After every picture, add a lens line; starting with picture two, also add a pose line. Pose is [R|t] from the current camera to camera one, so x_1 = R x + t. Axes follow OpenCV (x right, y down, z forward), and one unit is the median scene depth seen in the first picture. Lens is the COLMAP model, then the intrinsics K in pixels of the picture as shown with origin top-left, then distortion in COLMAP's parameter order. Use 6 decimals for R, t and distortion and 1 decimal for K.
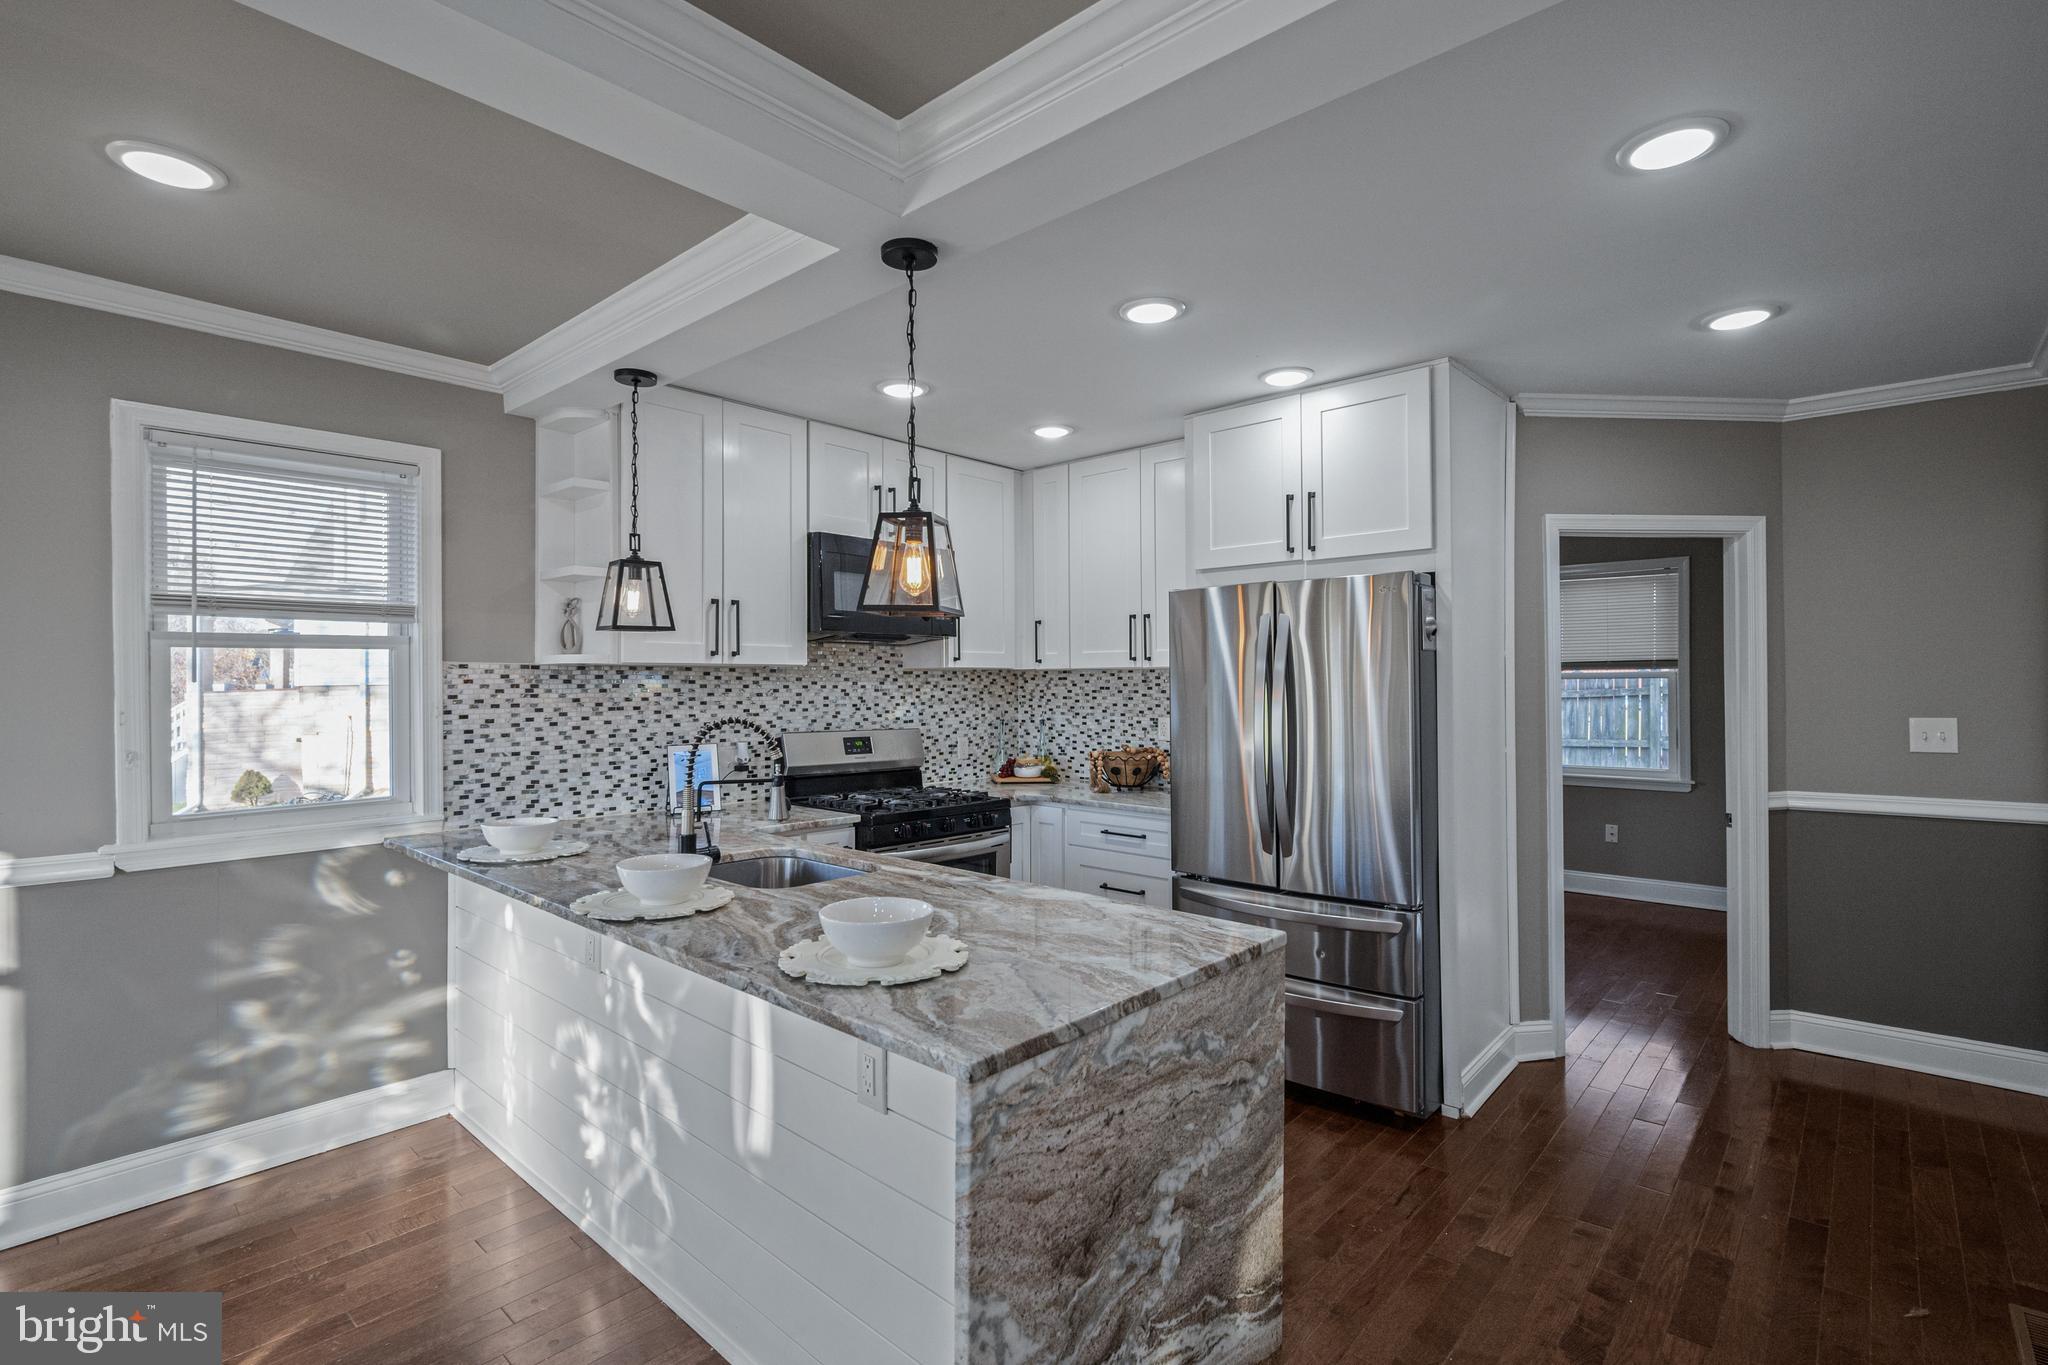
lens RADIAL K [[951.6, 0, 1027.7], [0, 951.6, 678.0], [0, 0, 1]] dist [-0.000755, -0.000530]
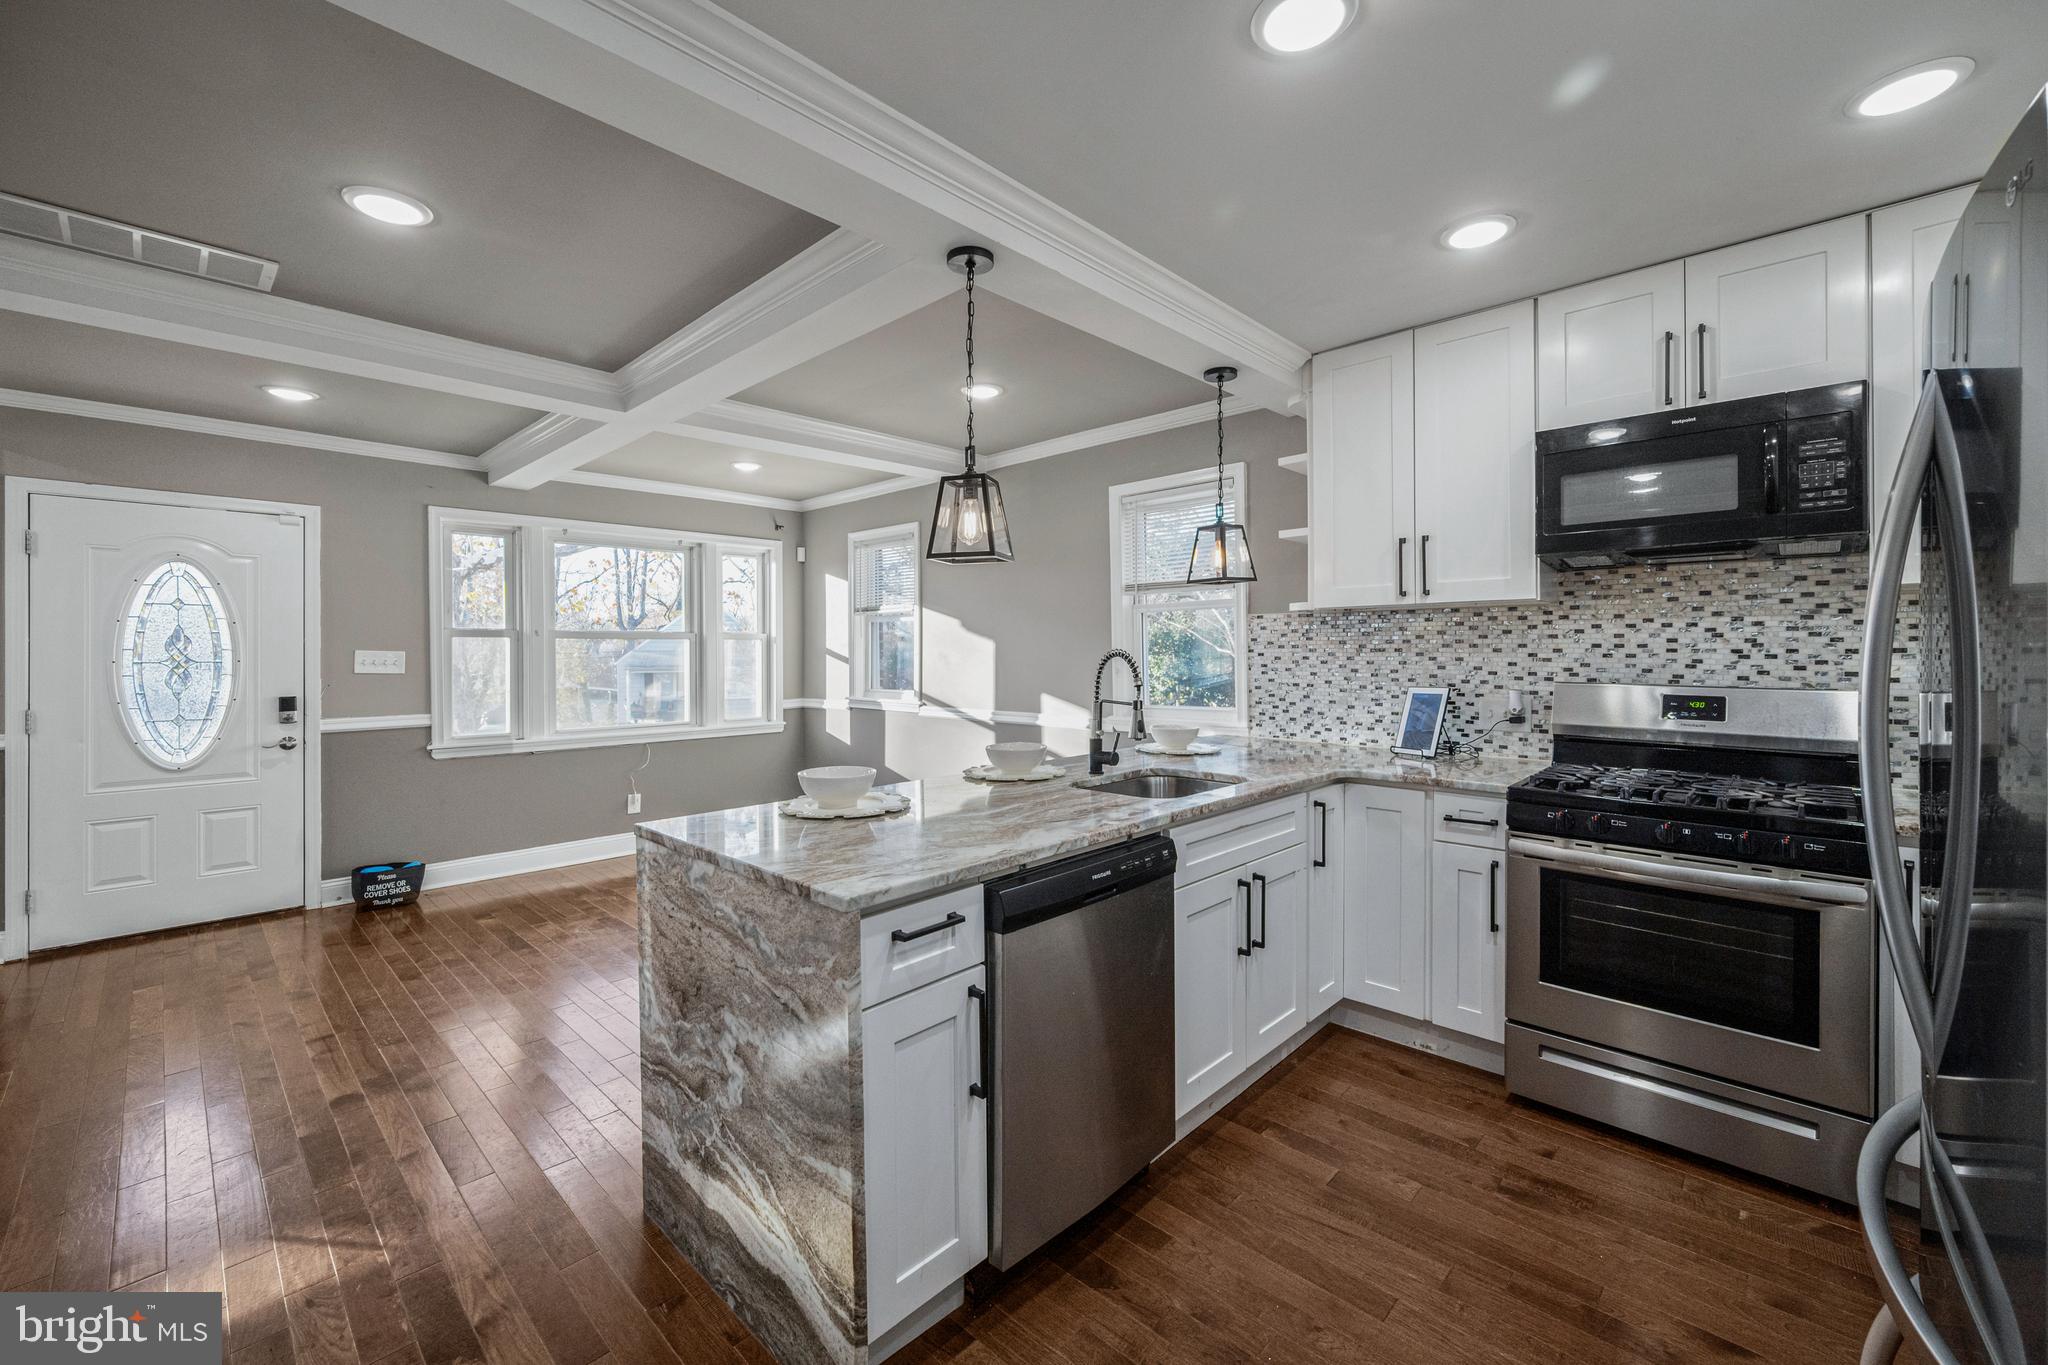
lens RADIAL K [[828.9, 0, 1032.0], [0, 828.9, 654.1], [0, 0, 1]] dist [0.000688, -0.000486]
pose [[-0.026184, 0.006319, -0.999637, 0.575189], [0.011811, 0.999912, 0.006011, 0.028636], [0.999587, -0.011650, -0.026256, 0.685145]]
